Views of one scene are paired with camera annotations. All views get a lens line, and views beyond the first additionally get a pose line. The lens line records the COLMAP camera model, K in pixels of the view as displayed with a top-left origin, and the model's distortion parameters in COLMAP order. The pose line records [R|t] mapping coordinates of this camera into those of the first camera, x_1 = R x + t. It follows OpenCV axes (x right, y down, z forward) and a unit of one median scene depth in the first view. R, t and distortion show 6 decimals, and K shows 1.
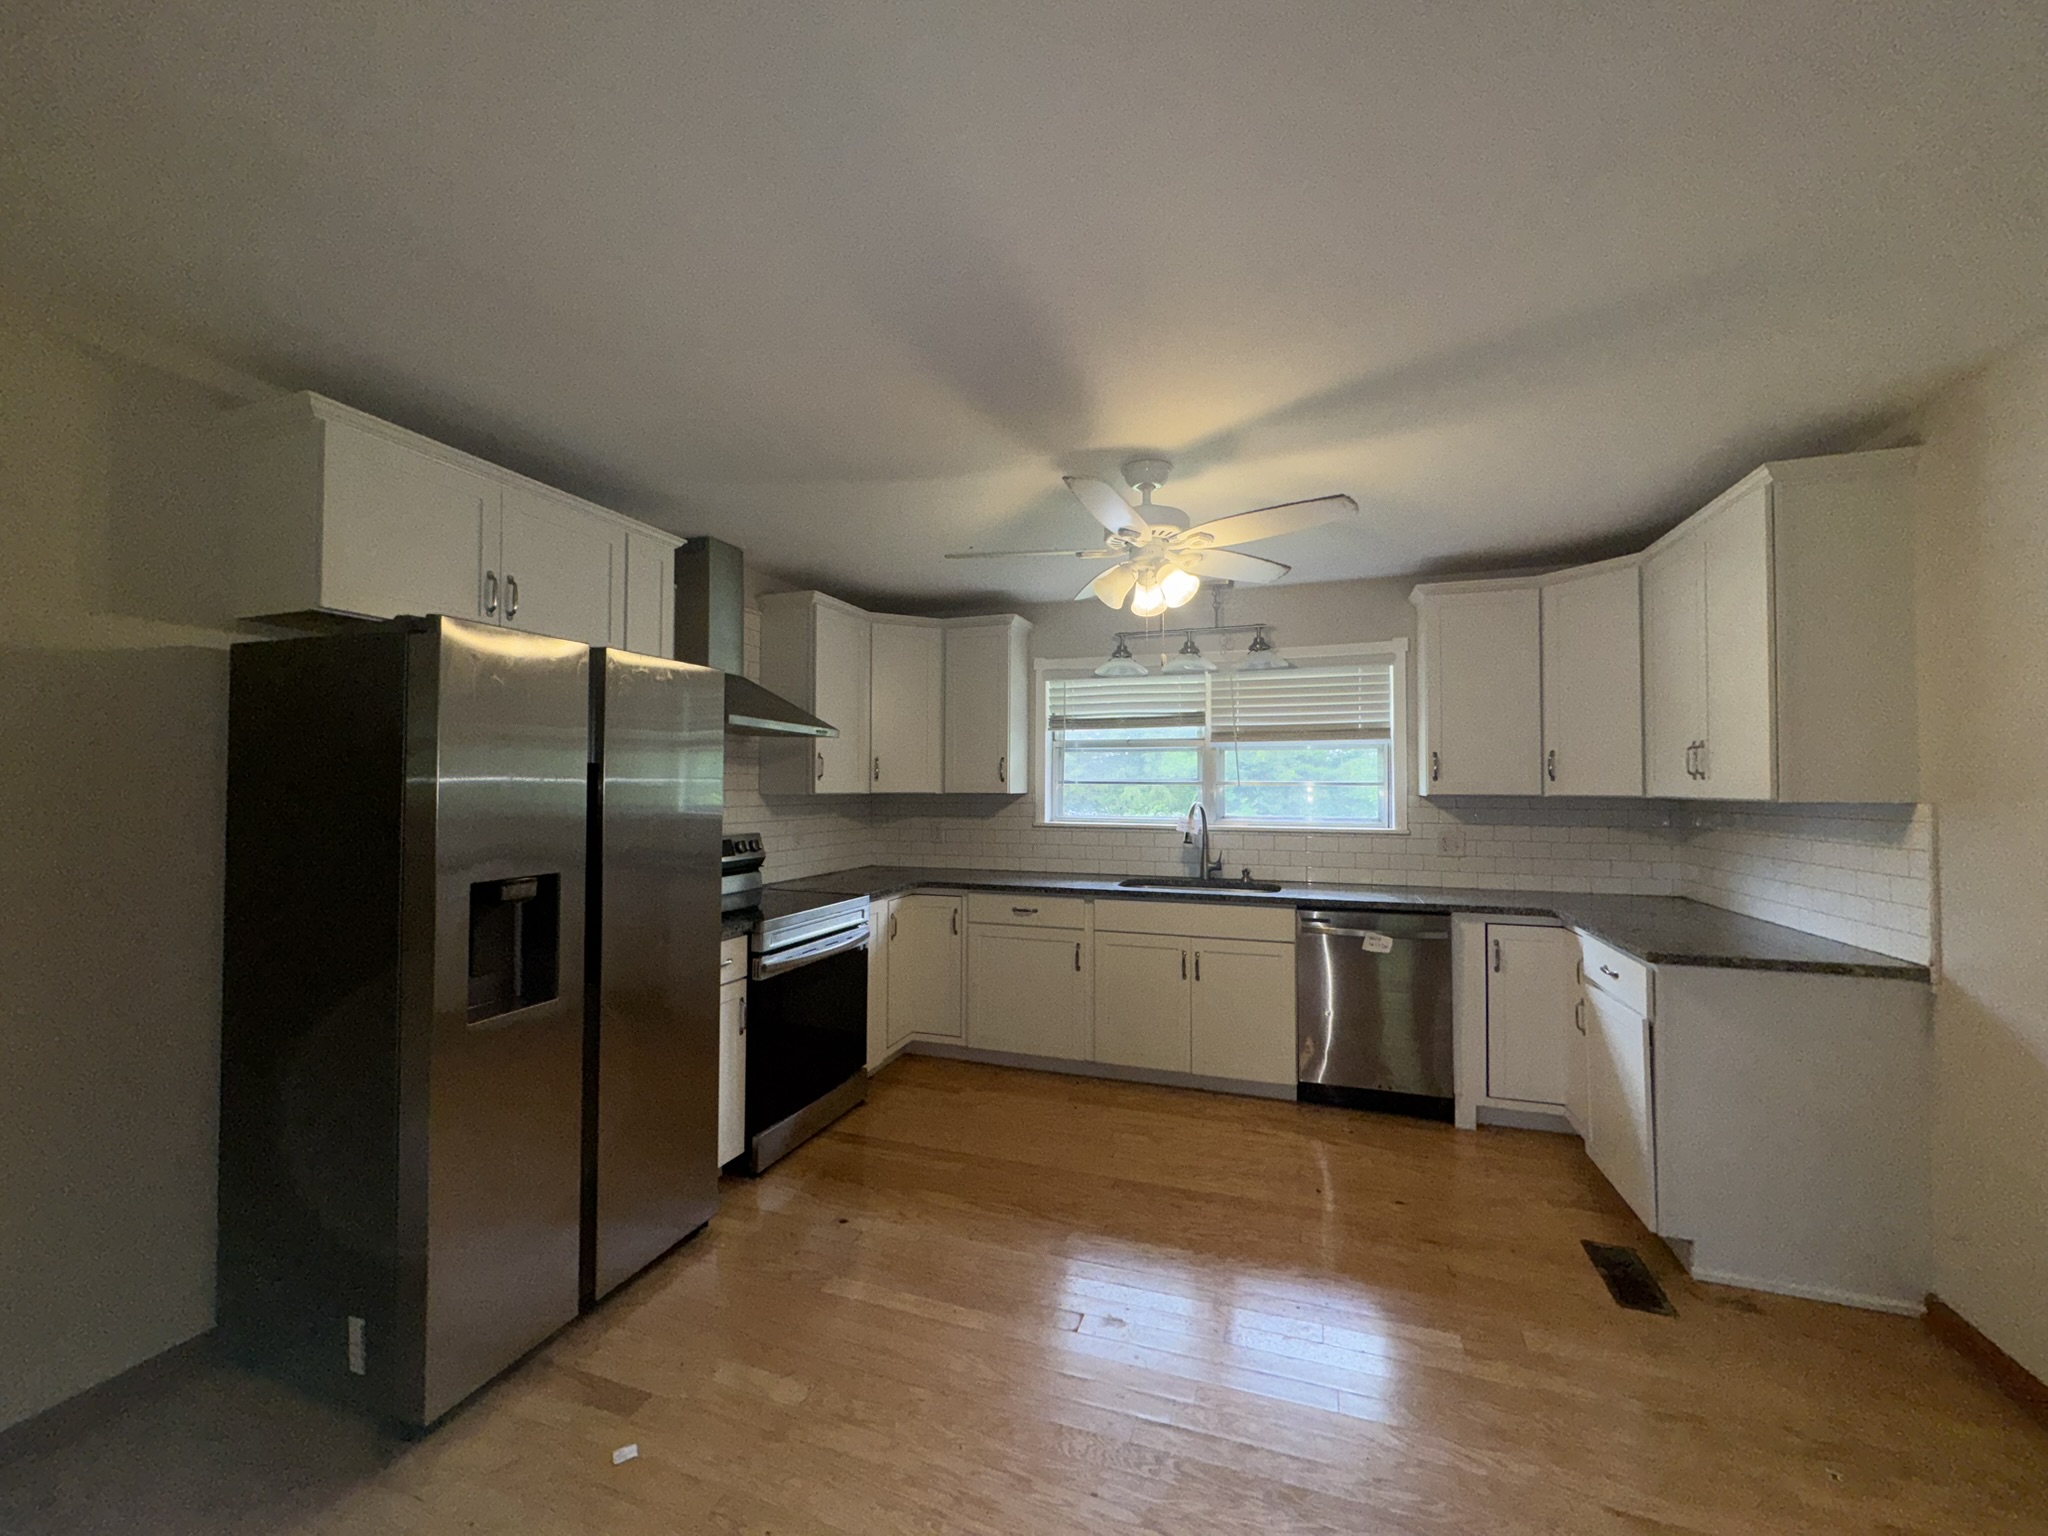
lens RADIAL K [[819.8, 0, 1024.0], [0, 819.8, 768.0], [0, 0, 1]] dist [-0.001061, 0.000240]
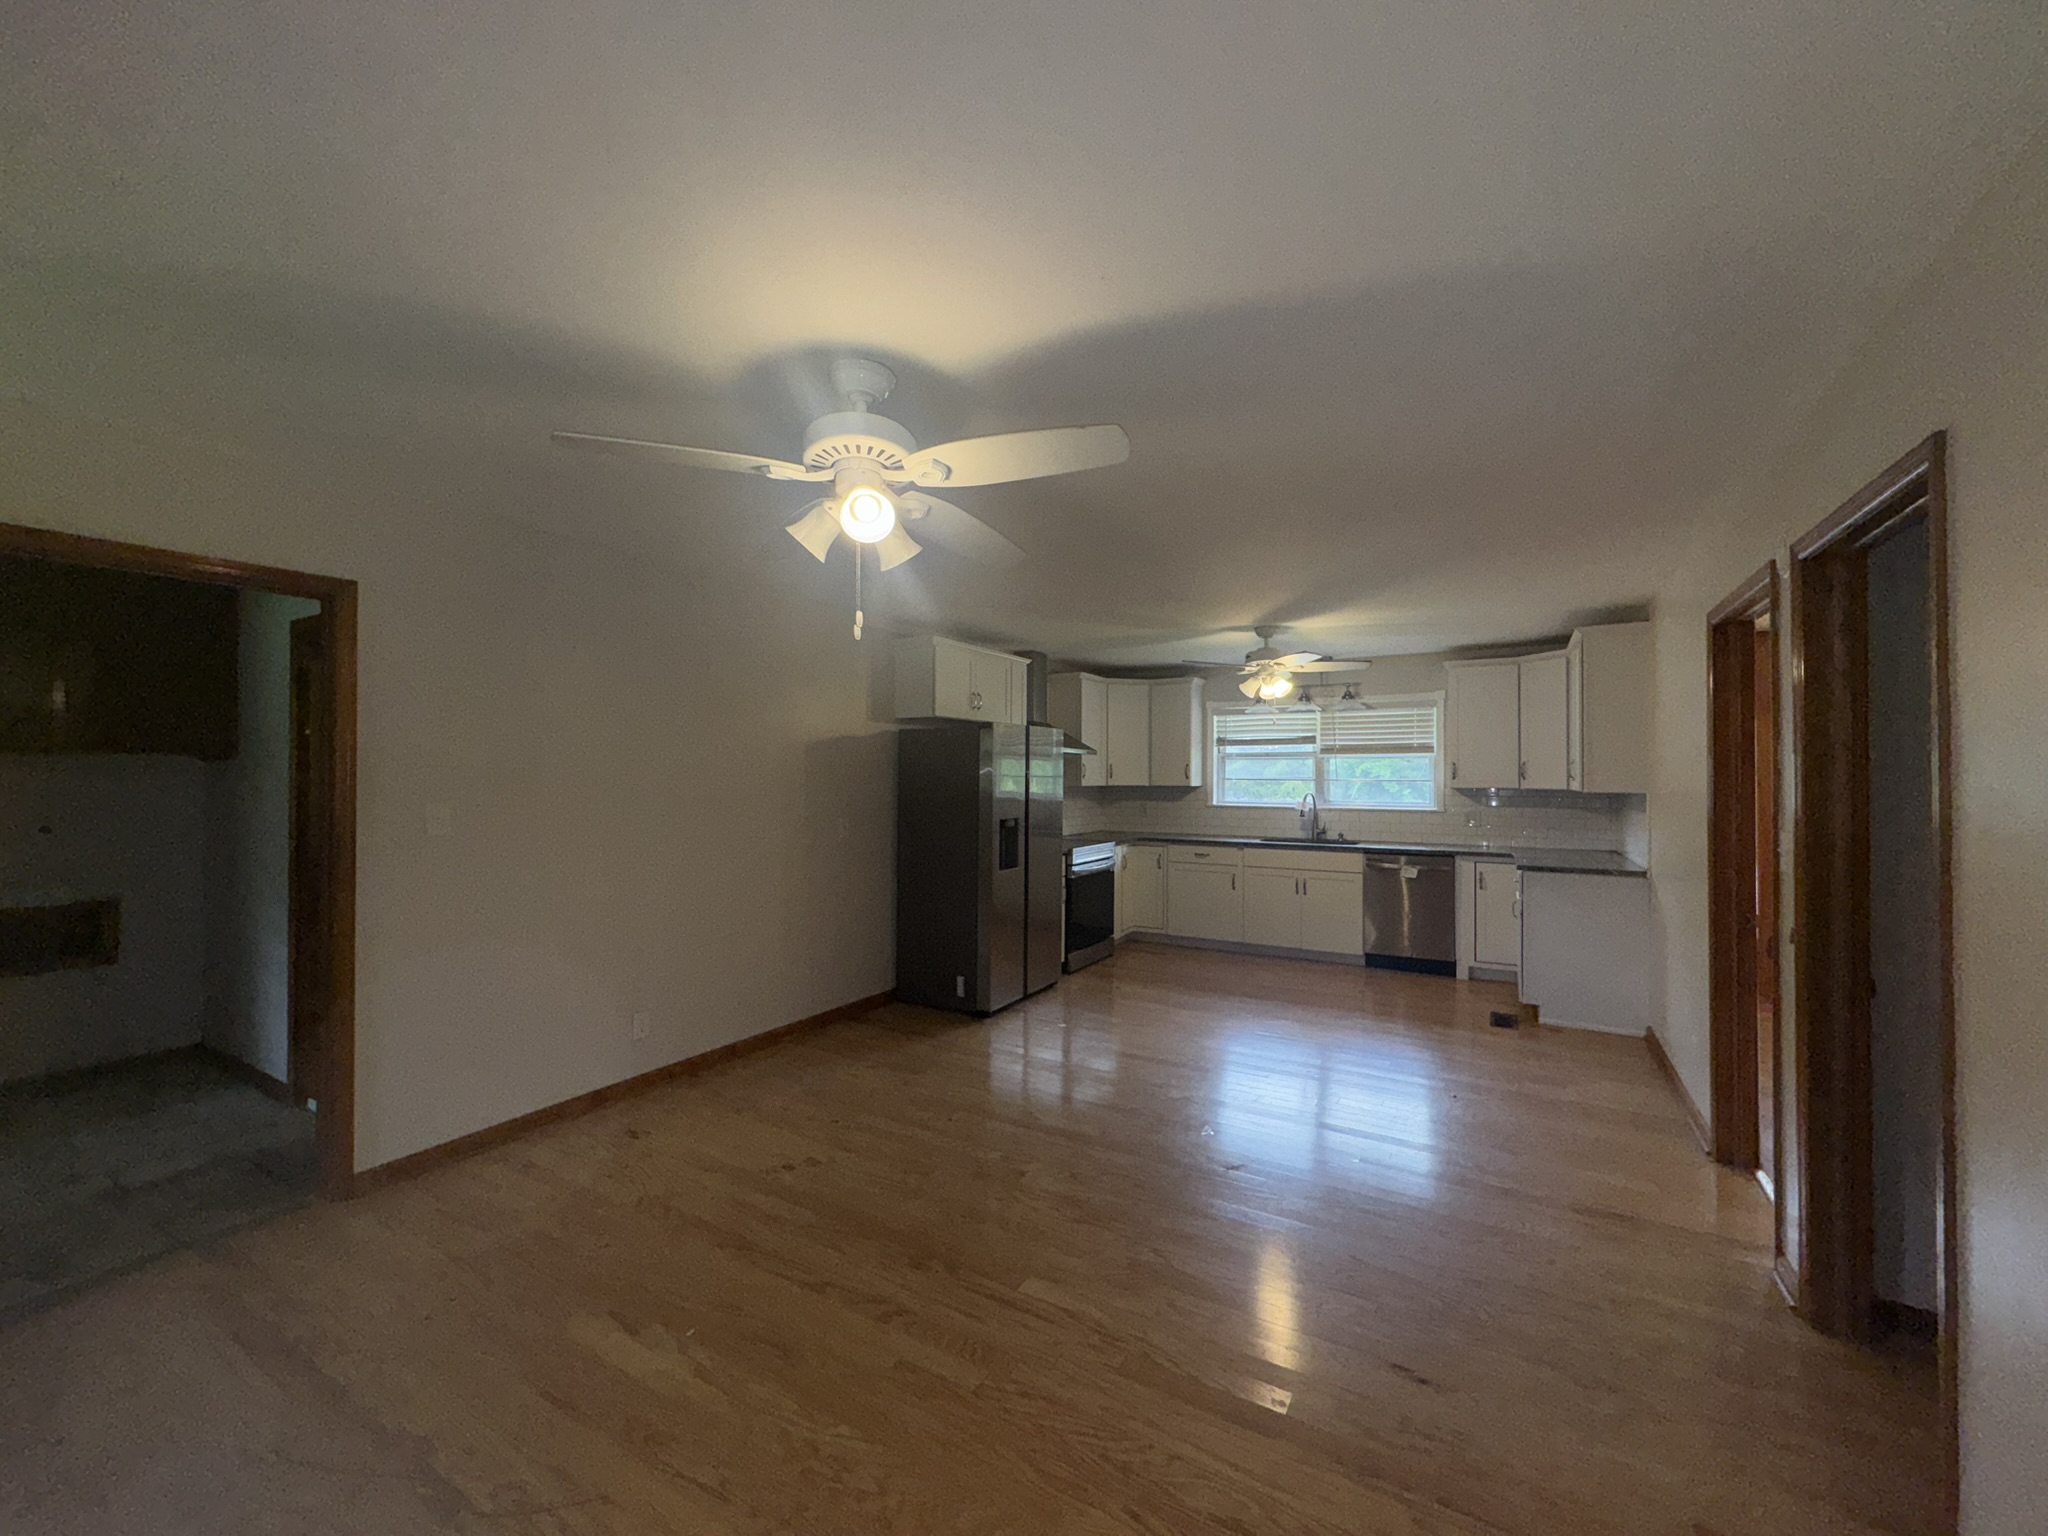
lens RADIAL K [[819.8, 0, 1024.0], [0, 819.8, 768.0], [0, 0, 1]] dist [-0.001061, 0.000240]
pose [[0.981400, -0.000710, -0.191974, -0.034427], [0.002930, 0.999932, 0.011281, -0.026831], [0.191953, -0.011634, 0.981335, -0.736149]]
